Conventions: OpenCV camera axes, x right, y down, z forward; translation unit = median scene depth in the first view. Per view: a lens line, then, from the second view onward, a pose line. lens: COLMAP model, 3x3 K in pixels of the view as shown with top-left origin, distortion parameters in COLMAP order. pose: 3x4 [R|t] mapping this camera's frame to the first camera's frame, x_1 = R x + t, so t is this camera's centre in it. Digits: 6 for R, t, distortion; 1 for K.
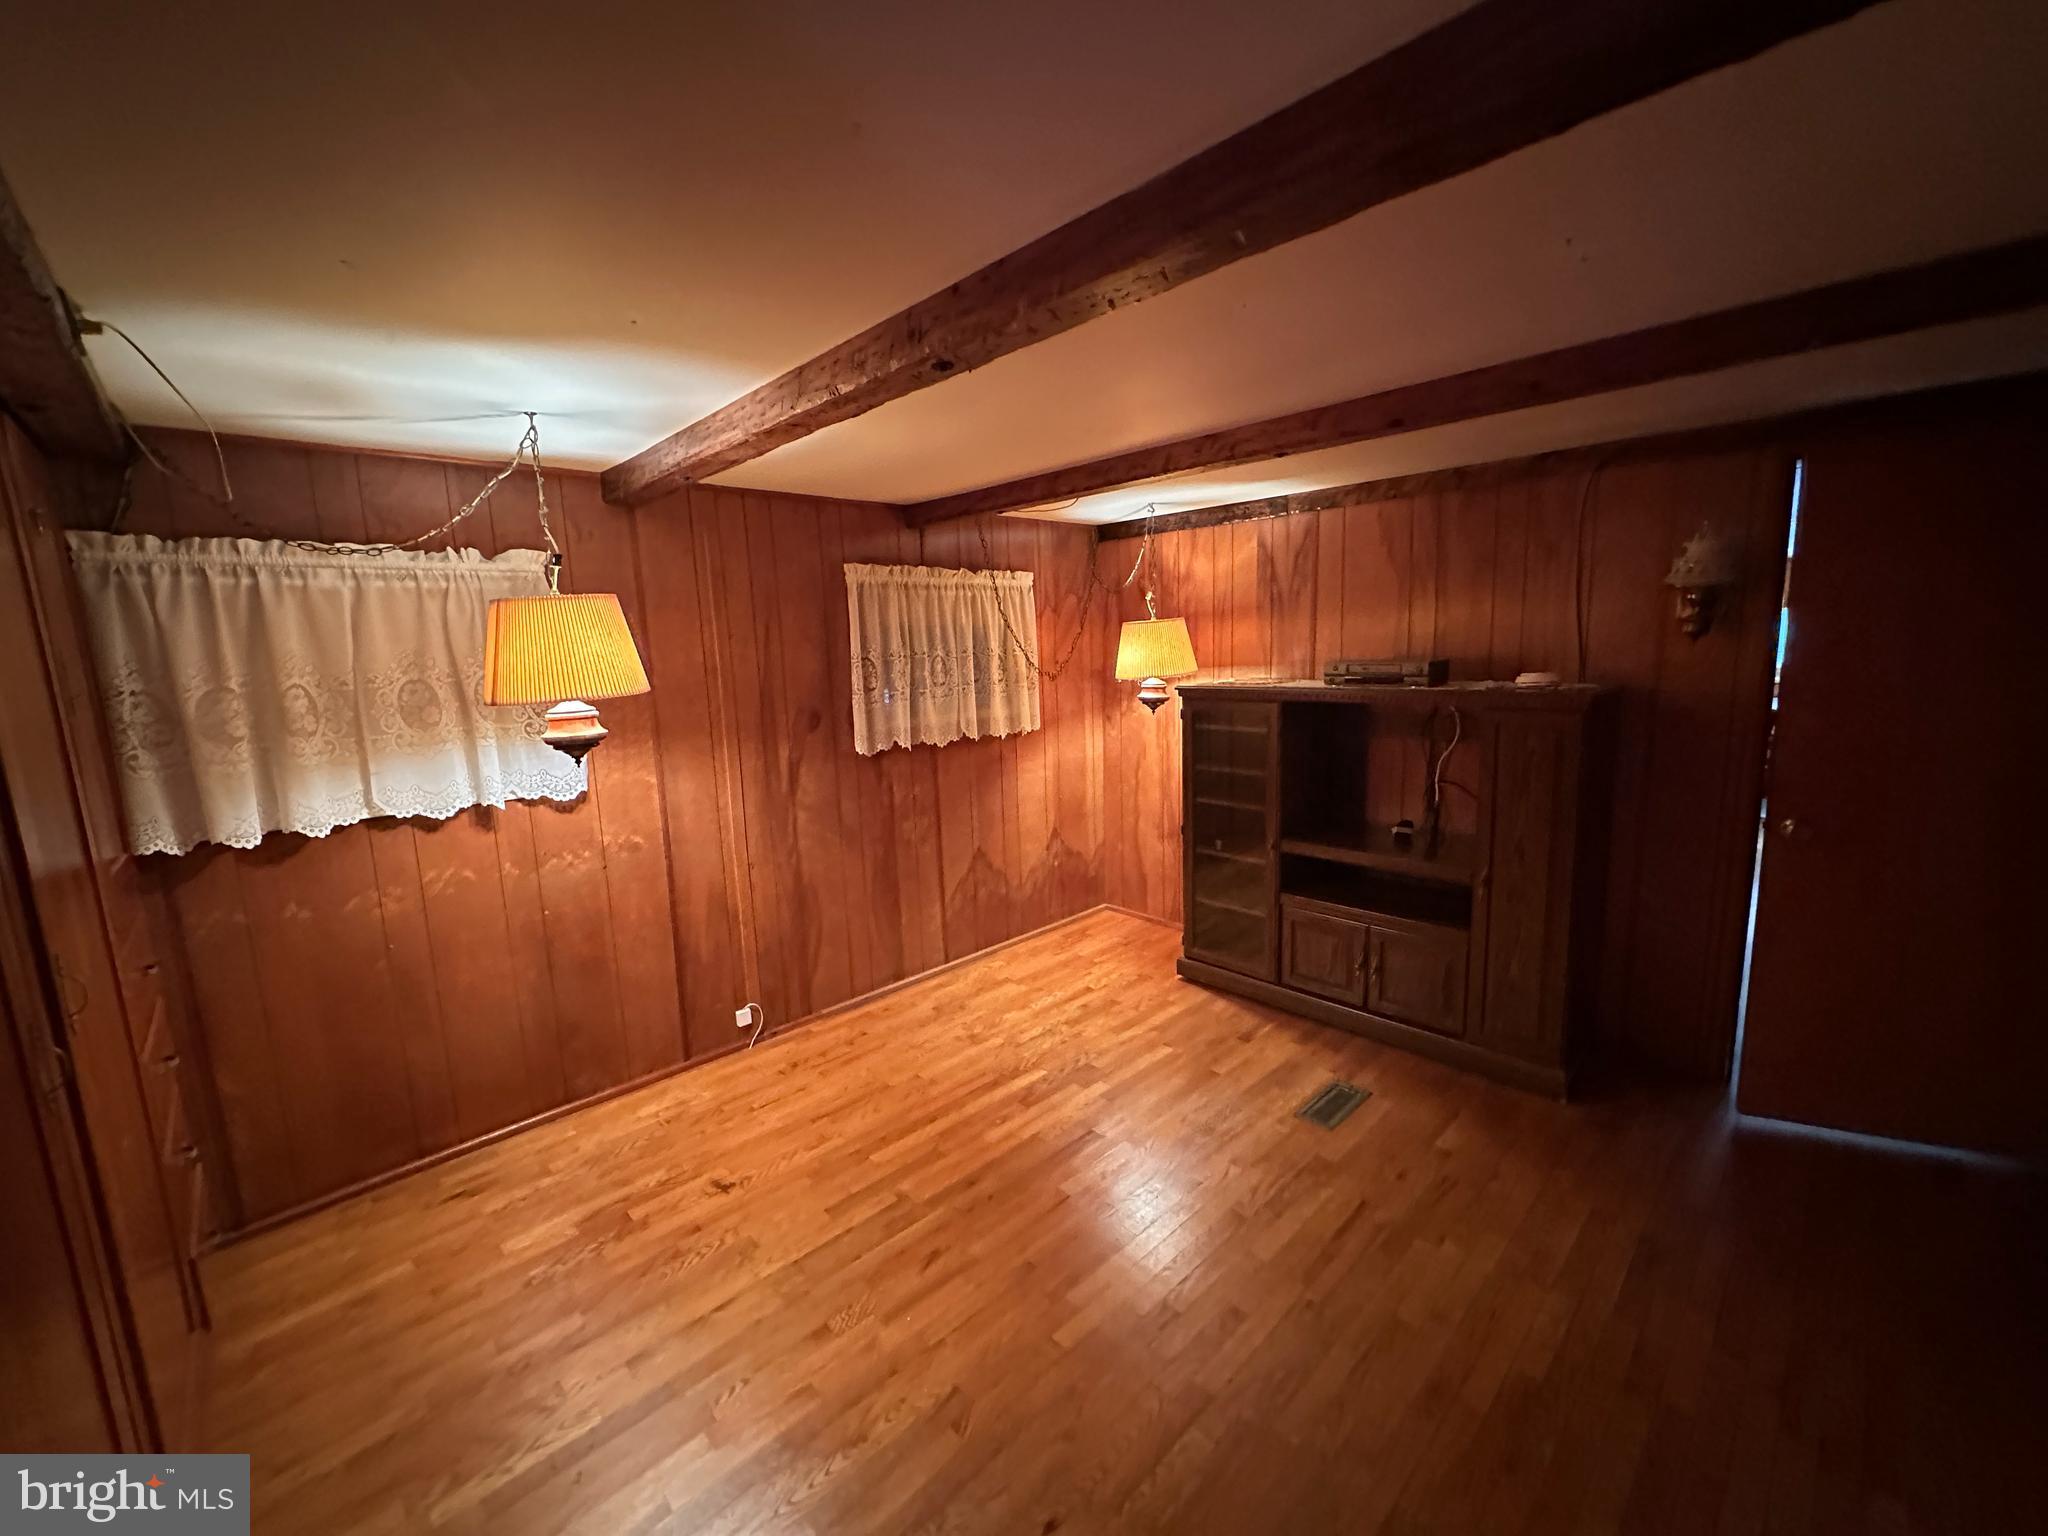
lens RADIAL K [[822.2, 0, 1014.8], [0, 822.2, 770.9], [0, 0, 1]] dist [-0.002655, -0.000334]
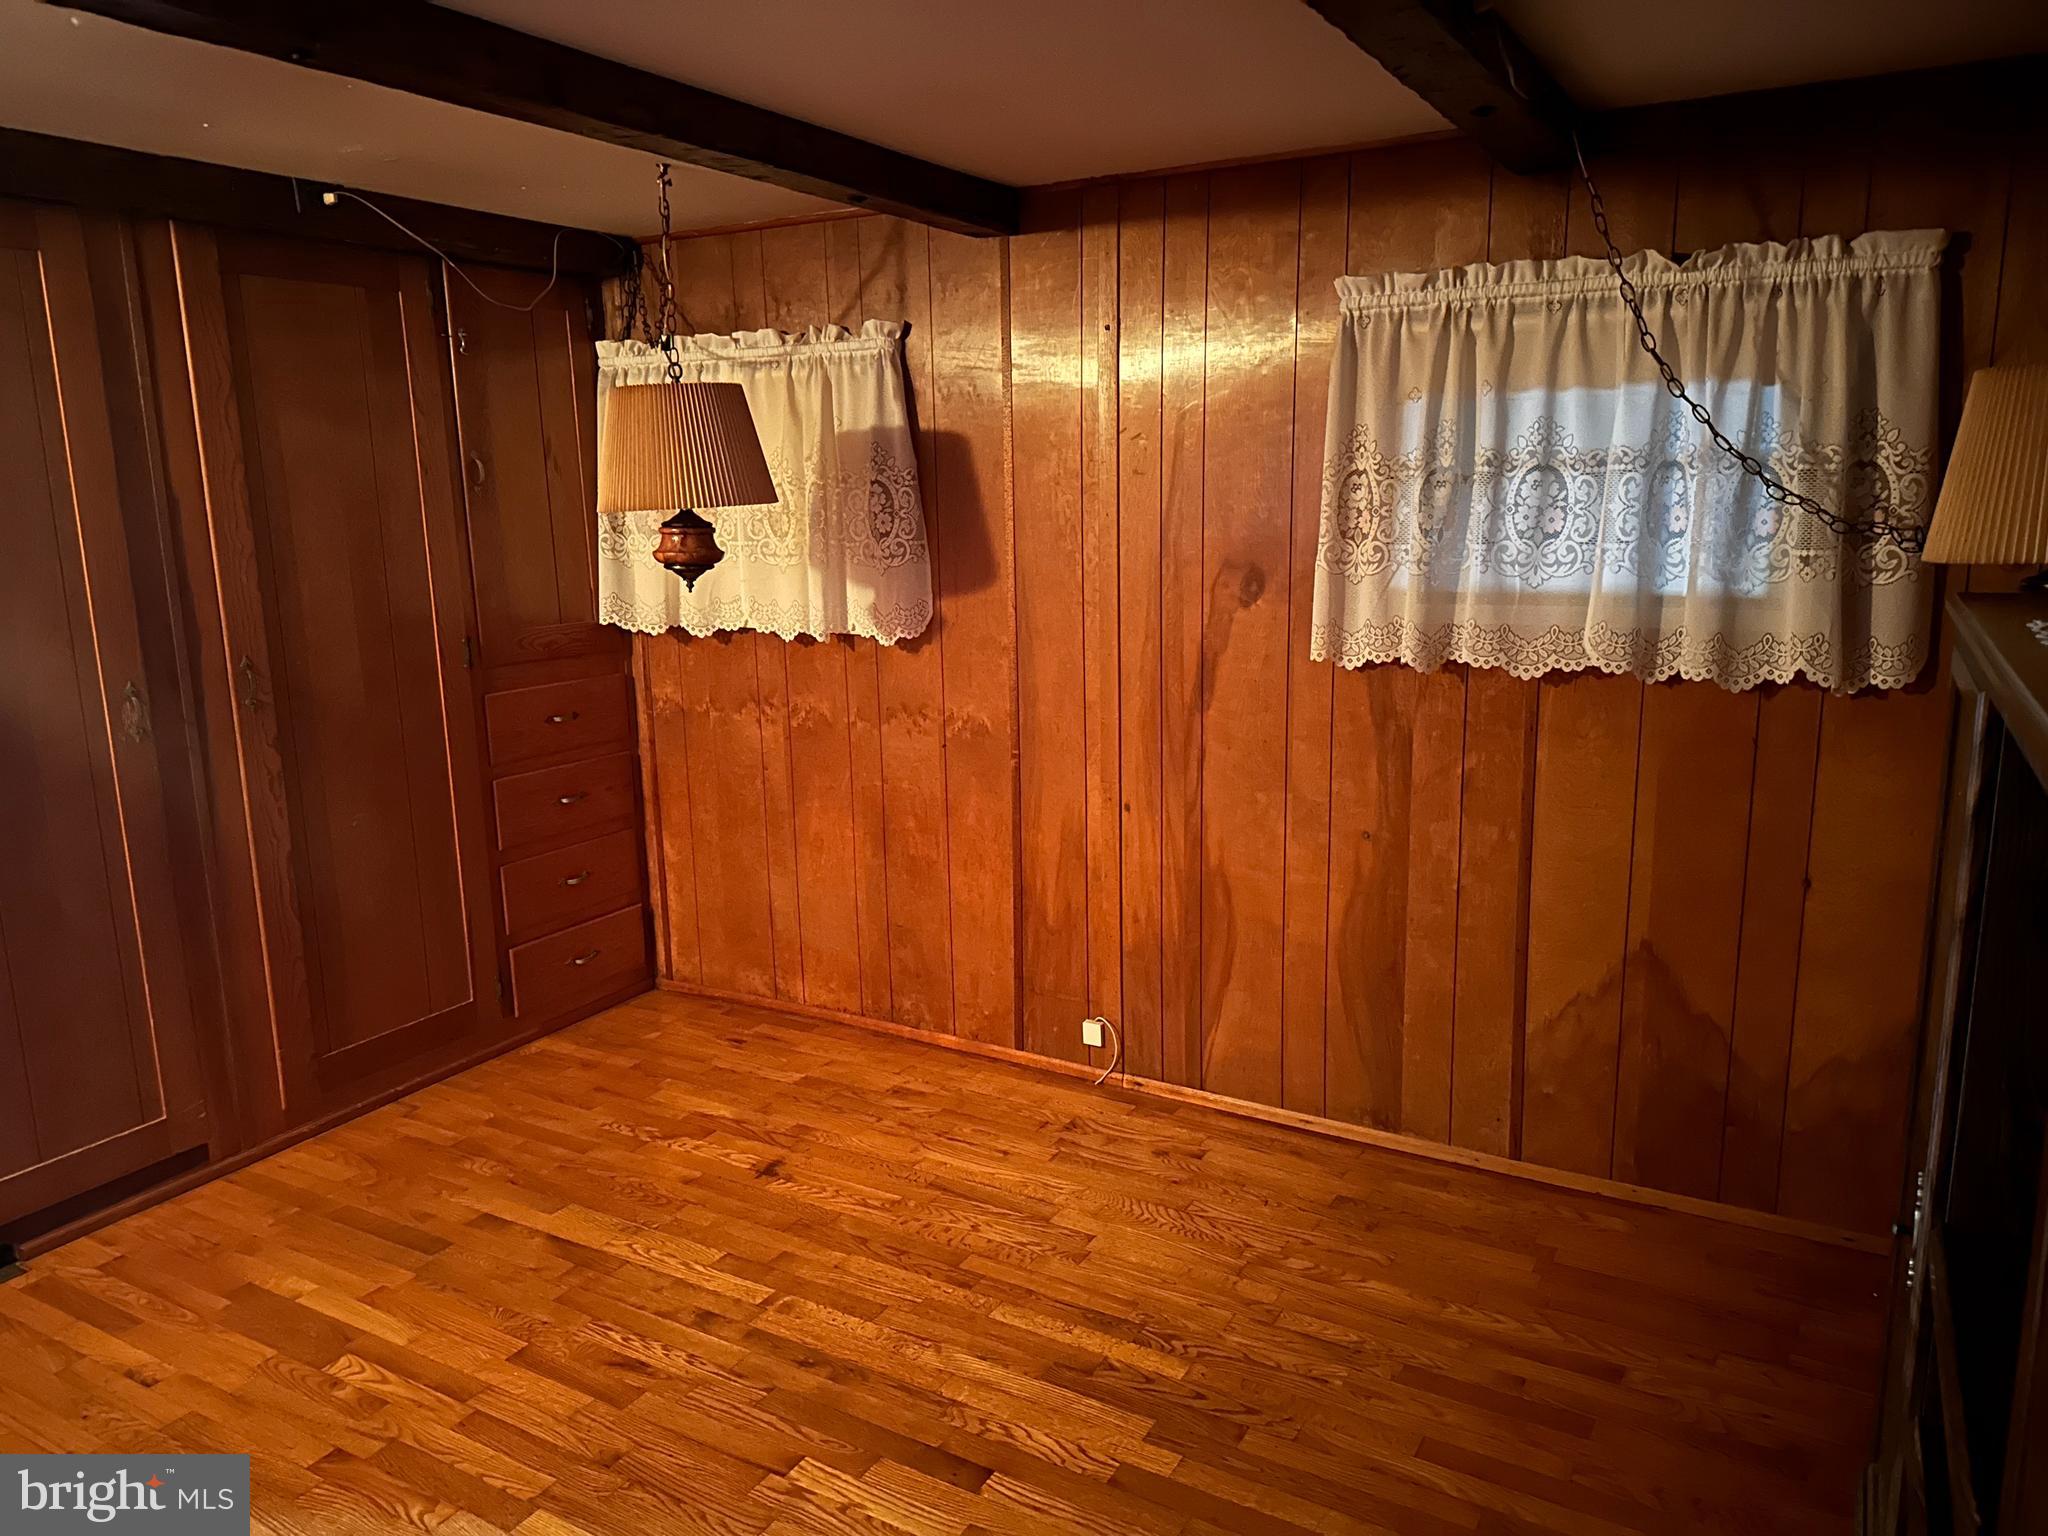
lens RADIAL K [[1473.6, 0, 1021.2], [0, 1473.6, 771.7], [0, 0, 1]] dist [0.010009, 0.000336]
pose [[0.267598, 0.230335, -0.935594, 0.734984], [-0.132256, 0.970596, 0.201125, -0.130693], [0.954411, 0.069918, 0.290193, 0.648698]]
